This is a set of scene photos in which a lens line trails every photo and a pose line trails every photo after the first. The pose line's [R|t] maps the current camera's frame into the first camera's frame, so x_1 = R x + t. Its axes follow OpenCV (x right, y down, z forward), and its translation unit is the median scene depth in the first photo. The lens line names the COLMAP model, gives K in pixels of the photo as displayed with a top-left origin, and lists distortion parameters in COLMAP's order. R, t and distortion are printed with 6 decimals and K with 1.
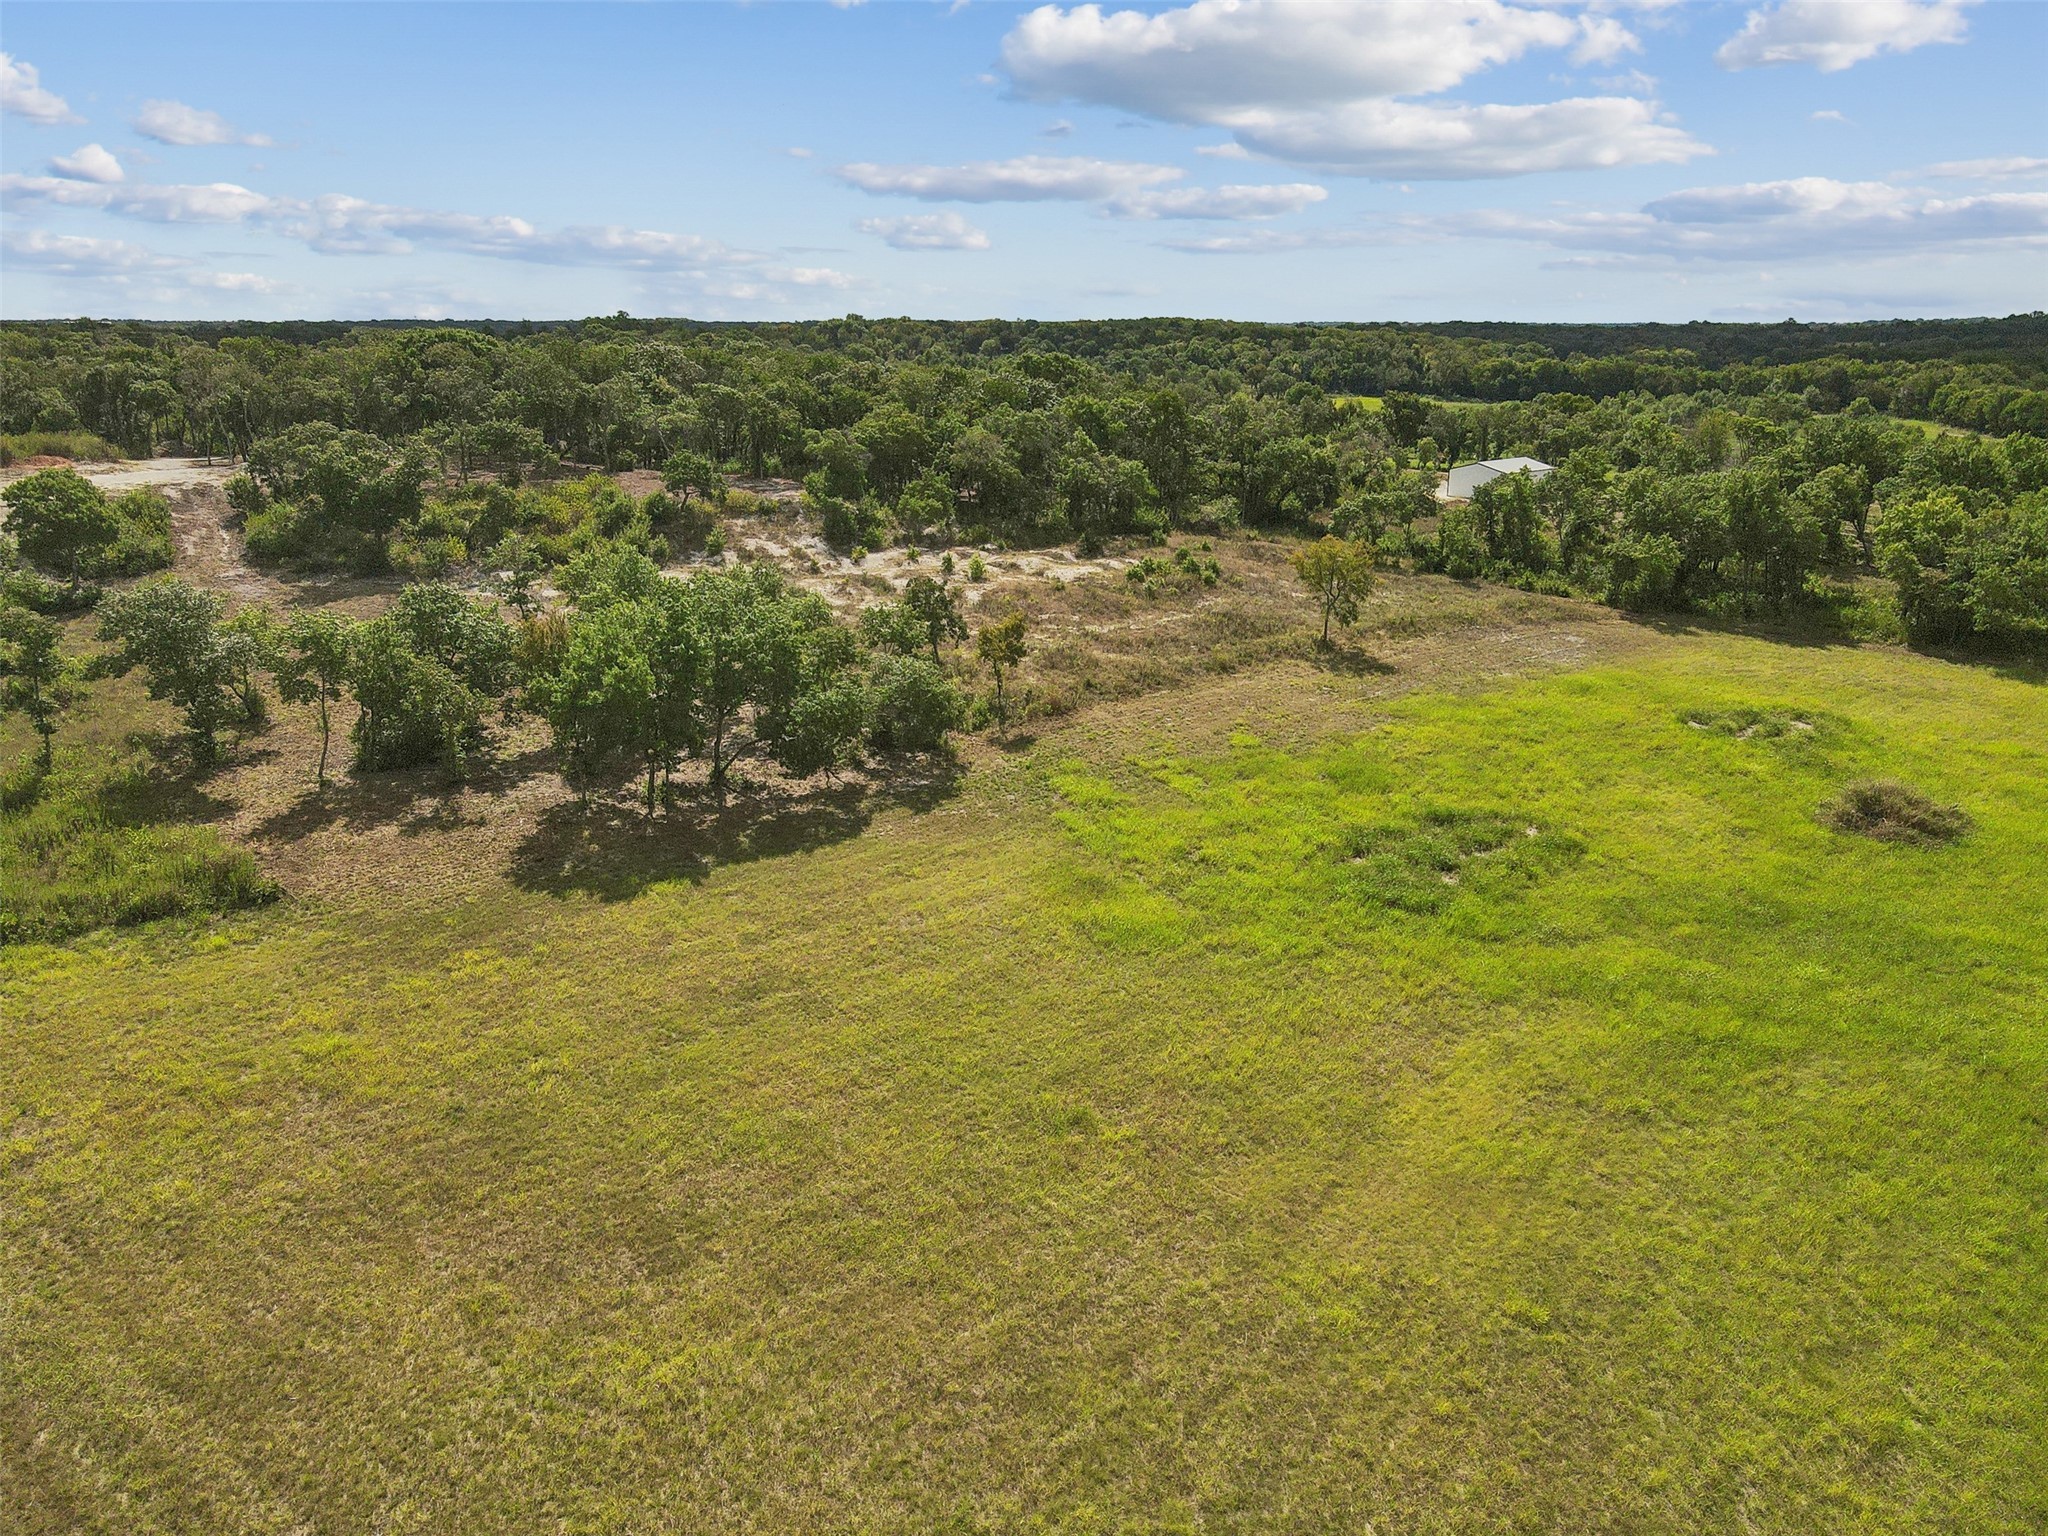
lens RADIAL K [[1547.6, 0, 1024.0], [0, 1547.6, 768.0], [0, 0, 1]] dist [0.000815, 0.046472]
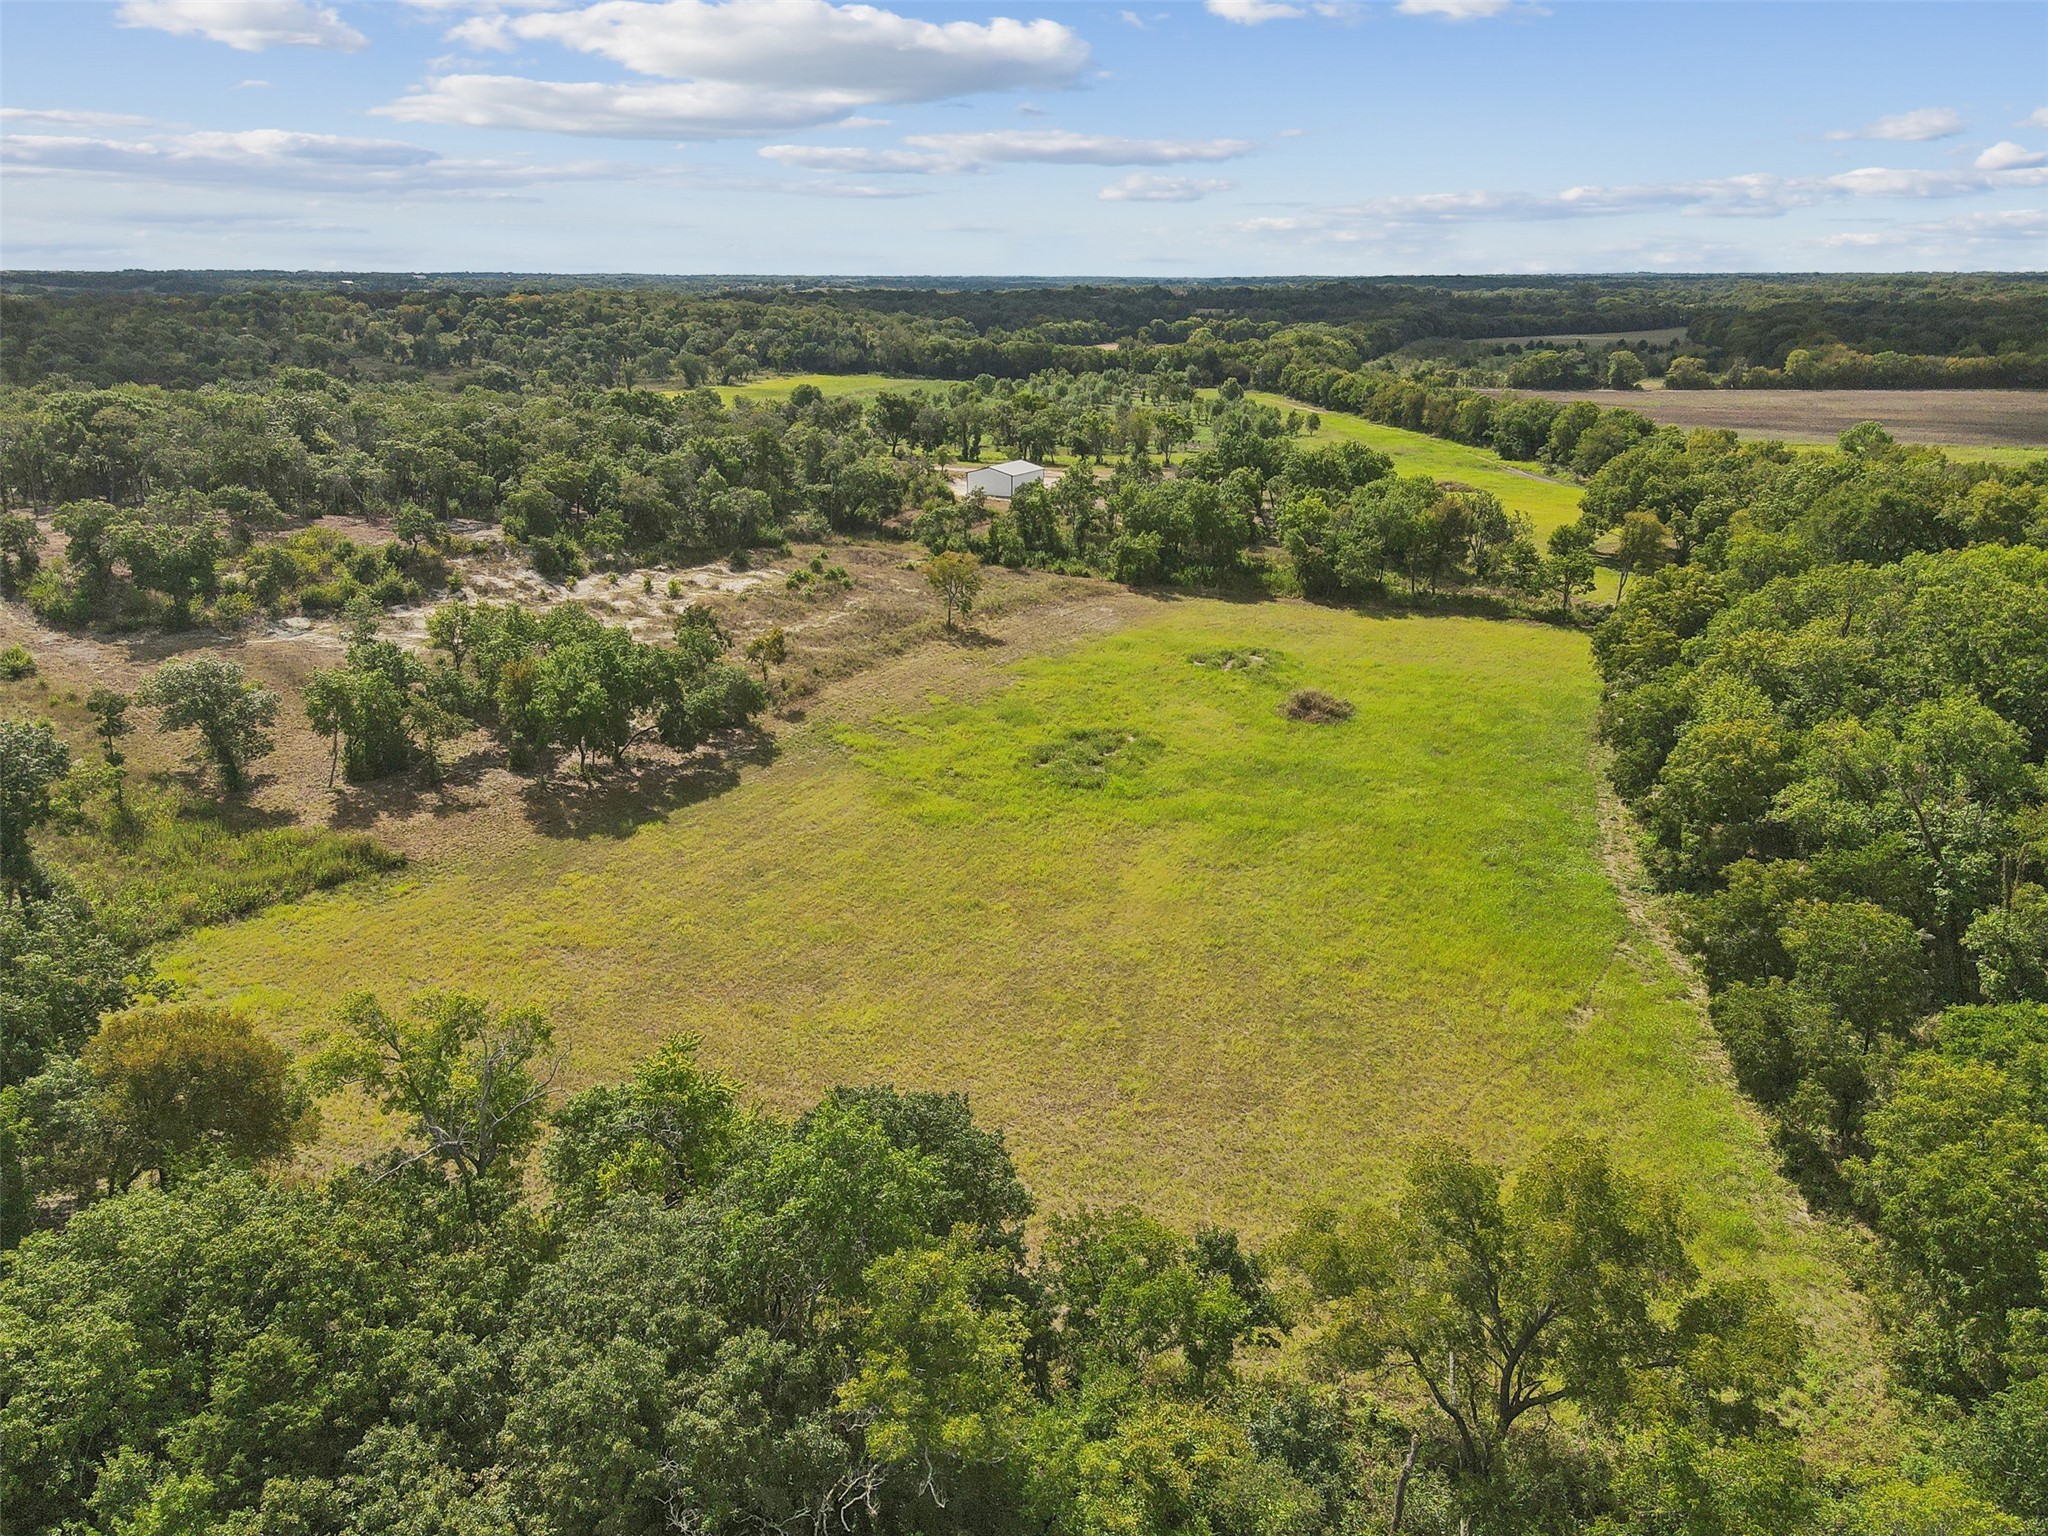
lens RADIAL K [[1511.9, 0, 1043.0], [0, 1511.9, 775.9], [0, 0, 1]] dist [-0.009369, 0.039674]
pose [[0.931943, -0.111243, 0.345120, -0.195166], [0.099587, 0.993701, 0.051383, -0.006822], [-0.348662, -0.013516, 0.937151, -0.292837]]
